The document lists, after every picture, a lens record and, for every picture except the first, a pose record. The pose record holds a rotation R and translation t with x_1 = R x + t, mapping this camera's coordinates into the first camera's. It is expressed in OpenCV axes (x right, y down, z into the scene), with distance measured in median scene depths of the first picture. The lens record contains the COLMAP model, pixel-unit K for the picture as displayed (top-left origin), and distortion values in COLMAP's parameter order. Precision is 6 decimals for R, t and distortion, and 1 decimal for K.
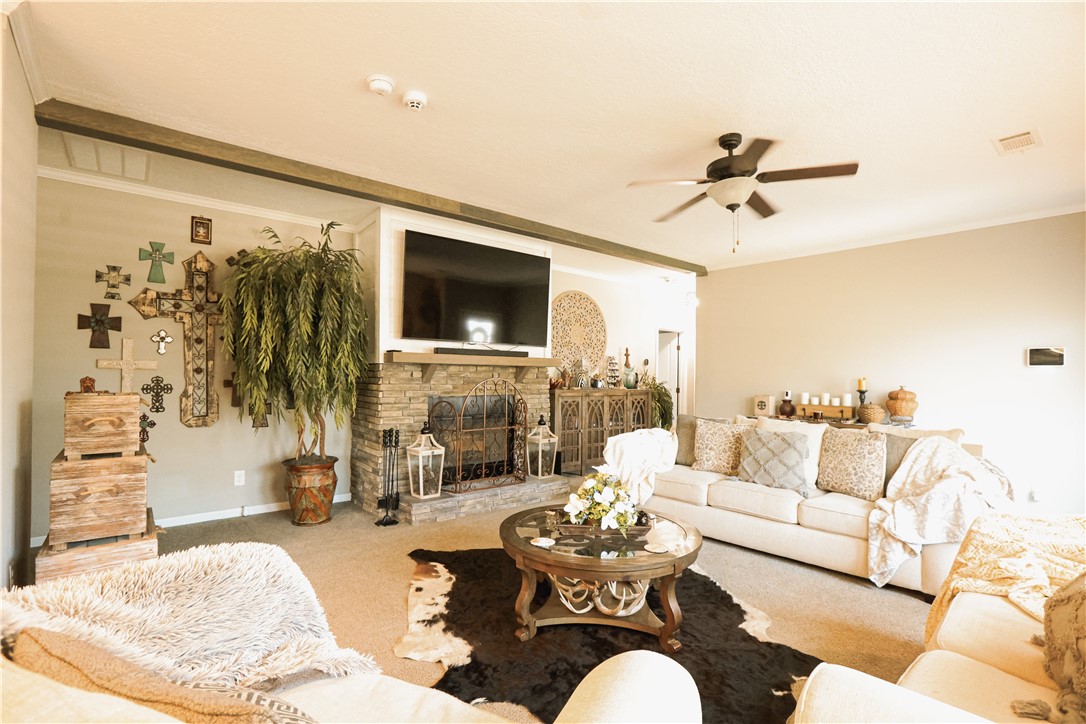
lens RADIAL K [[508.7, 0, 535.8], [0, 508.7, 370.3], [0, 0, 1]] dist [-0.040679, 0.010541]
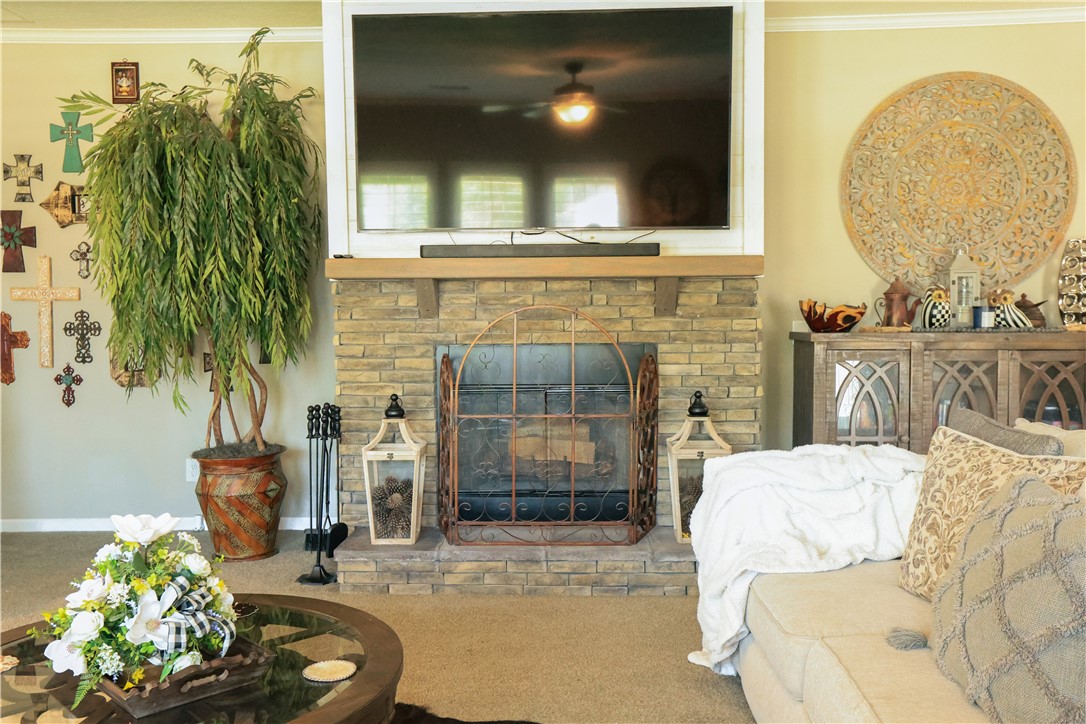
lens RADIAL K [[938.2, 0, 542.6], [0, 938.2, 358.7], [0, 0, 1]] dist [0.013419, 0.012865]
pose [[0.748365, 0.021979, -0.662923, 0.546922], [0.021790, 0.998097, 0.057690, 0.016378], [0.662929, -0.057618, 0.746462, 0.431218]]
